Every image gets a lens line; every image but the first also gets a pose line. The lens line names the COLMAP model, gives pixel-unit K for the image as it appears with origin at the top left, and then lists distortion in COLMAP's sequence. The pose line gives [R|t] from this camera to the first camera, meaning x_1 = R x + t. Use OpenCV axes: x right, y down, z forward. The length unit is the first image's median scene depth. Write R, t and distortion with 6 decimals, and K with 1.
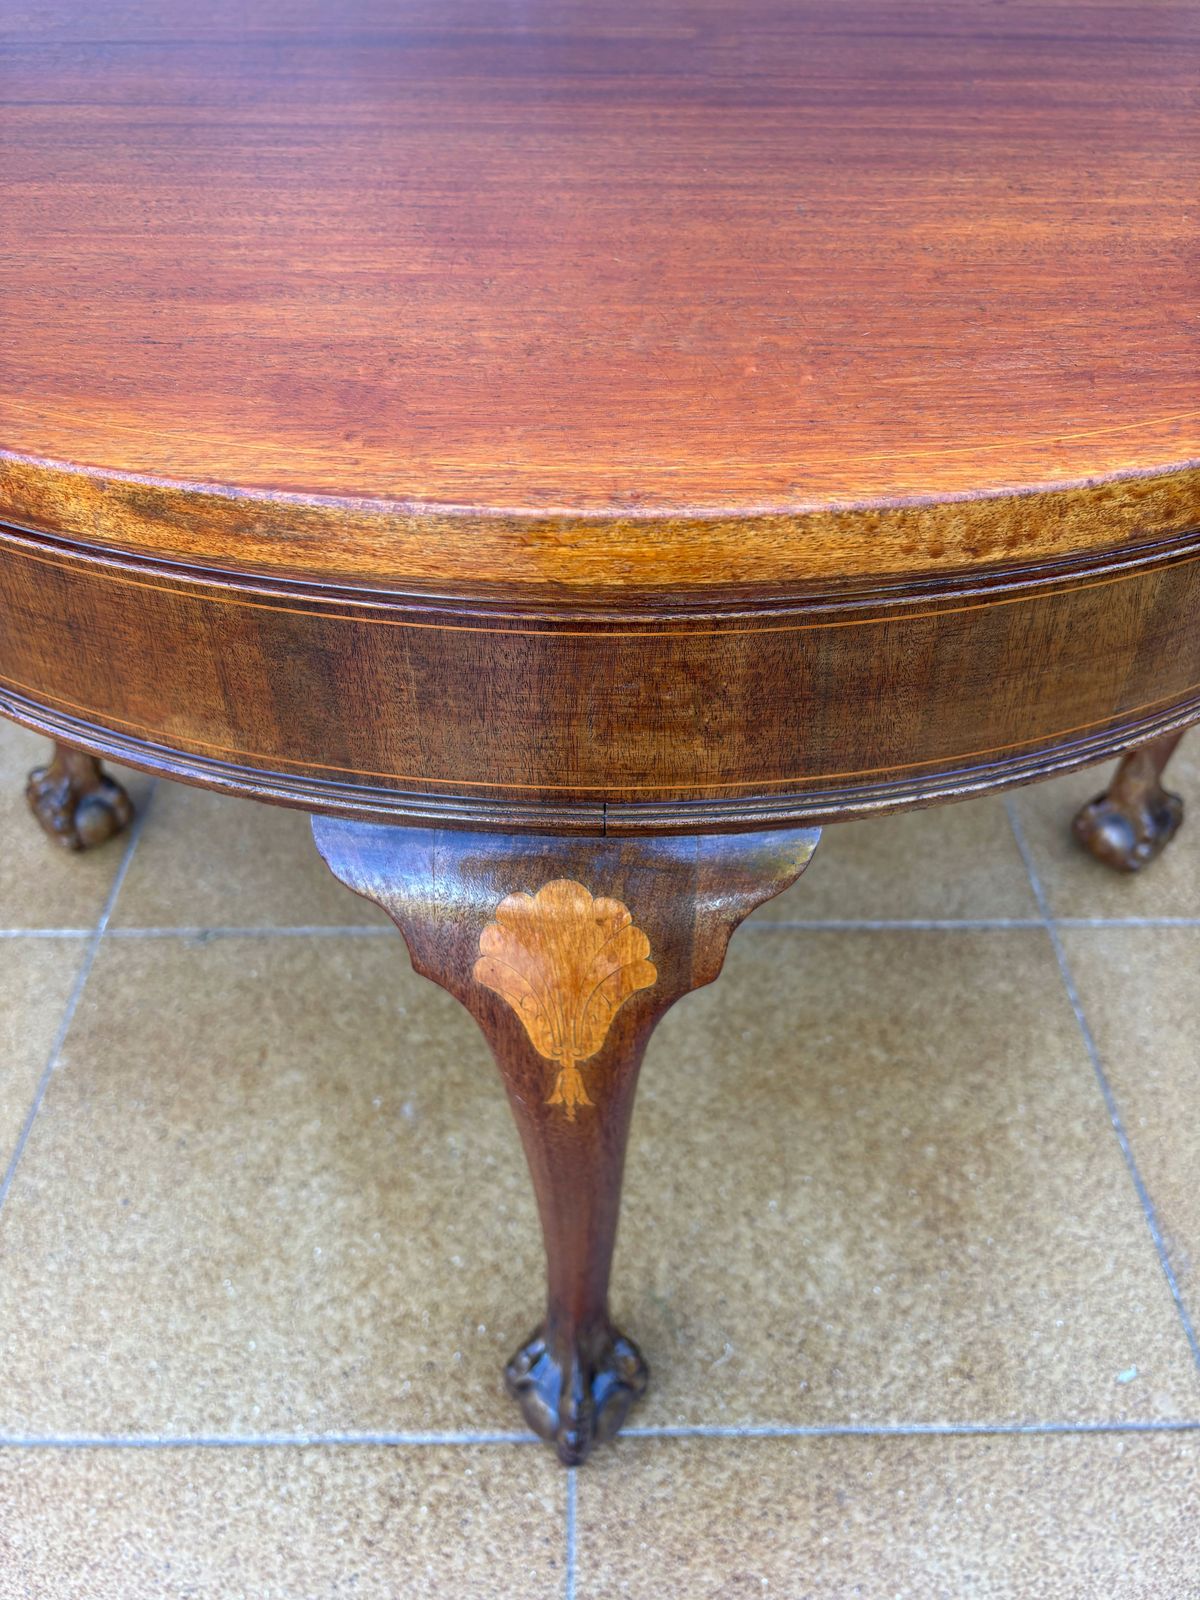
lens RADIAL K [[1263.2, 0, 614.0], [0, 1263.2, 798.7], [0, 0, 1]] dist [0.034263, -0.040830]
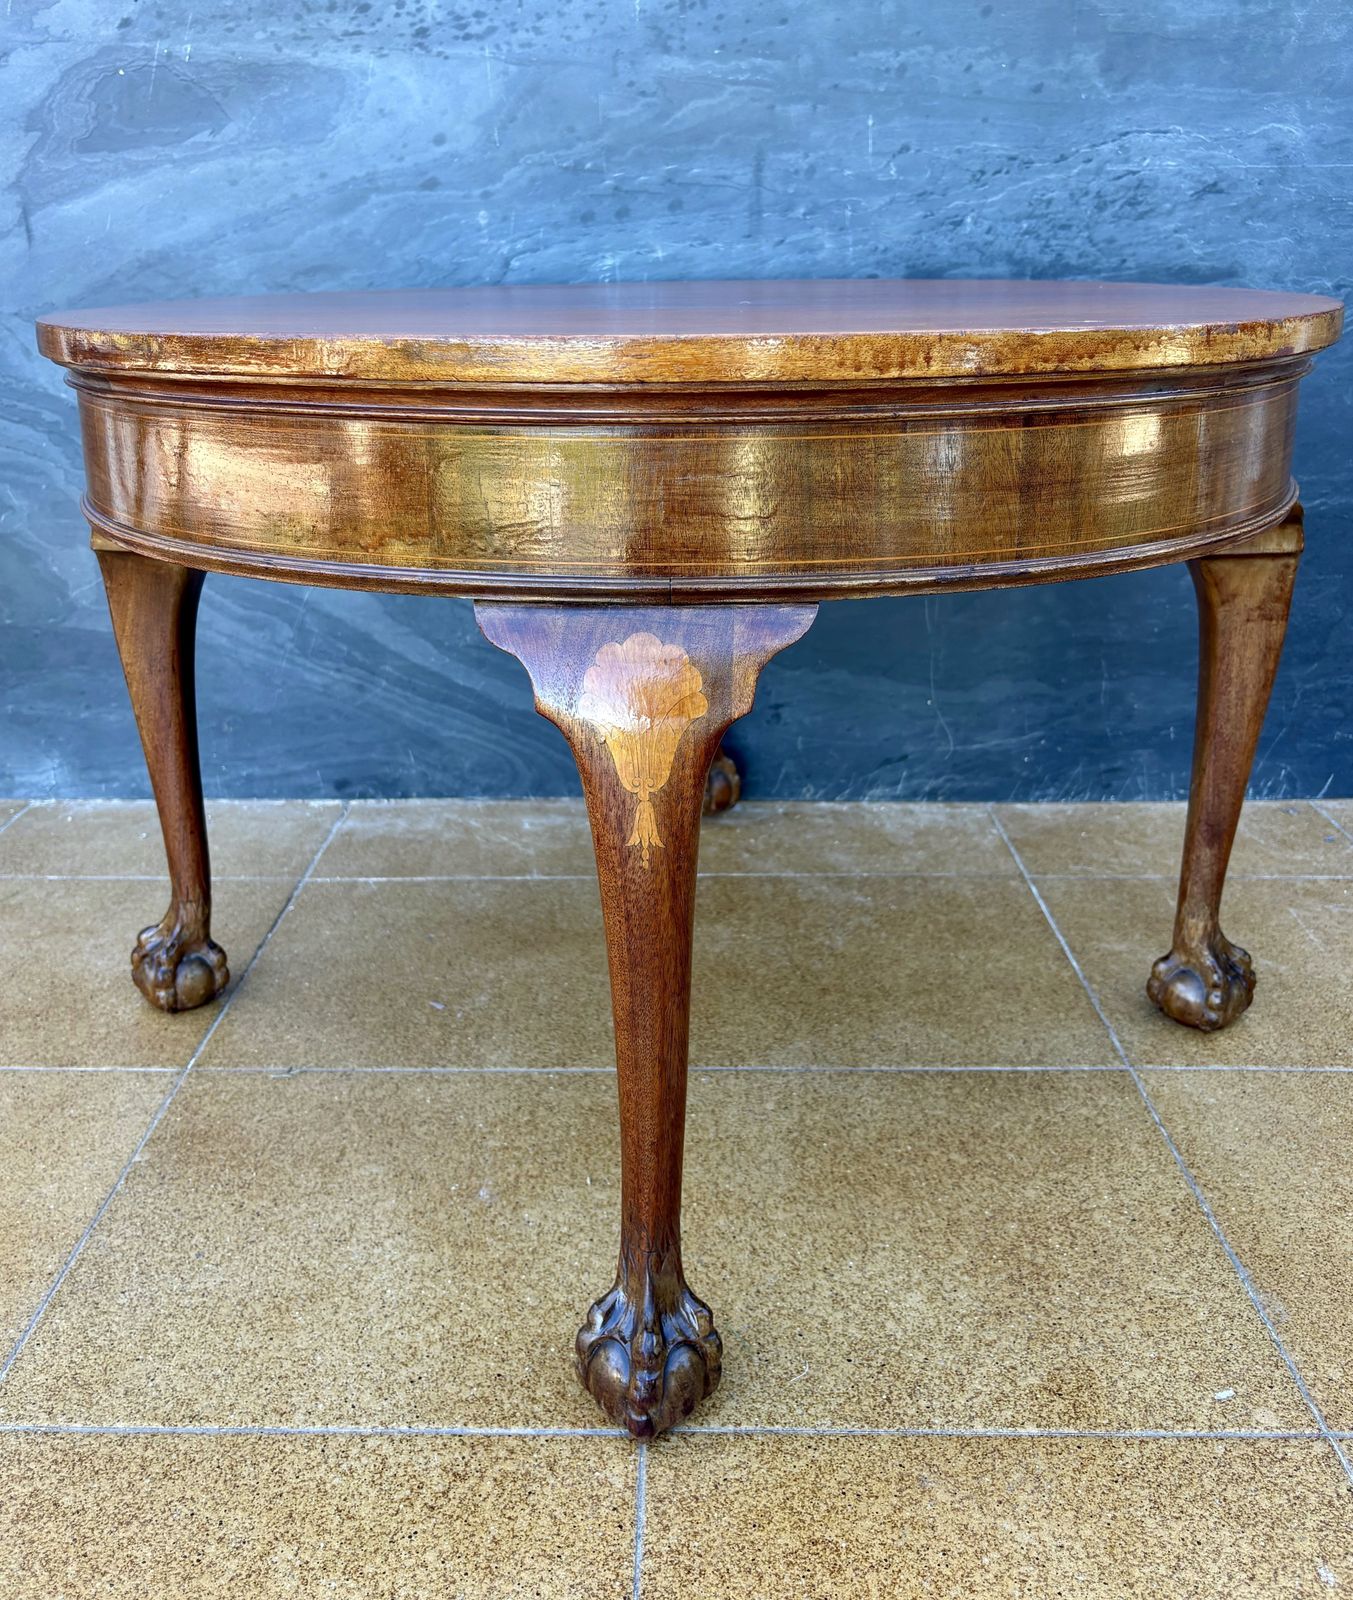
lens RADIAL K [[1541.4, 0, 651.3], [0, 1541.4, 640.0], [0, 0, 1]] dist [0.014541, 0.000000]
pose [[0.999238, -0.006667, -0.038452, 0.022346], [-0.013033, 0.871712, -0.489846, 0.550745], [0.036784, 0.489974, 0.870961, -0.316517]]
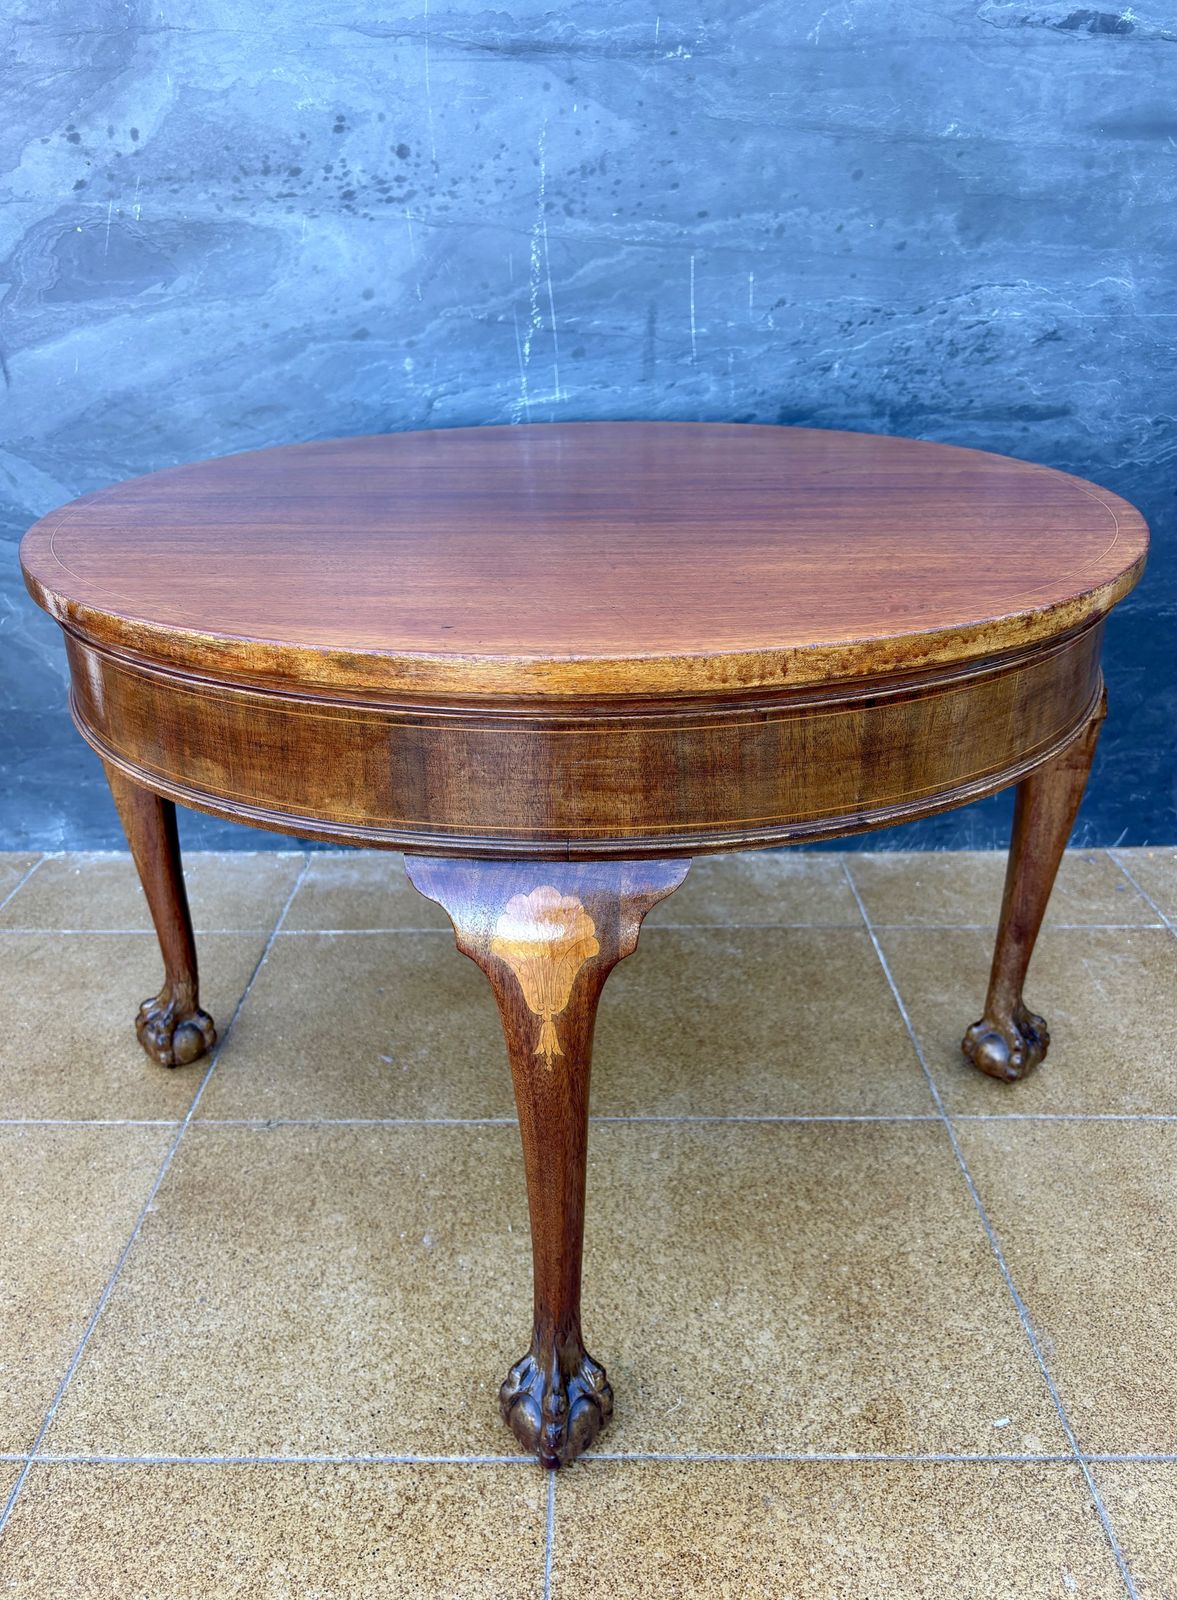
lens RADIAL K [[1299.9, 0, 579.9], [0, 1299.9, 792.1], [0, 0, 1]] dist [0.020580, -0.005723]
pose [[0.999514, -0.006842, -0.030424, 0.037567], [-0.004088, 0.938459, -0.345365, 0.328744], [0.030915, 0.345322, 0.937975, -0.428580]]
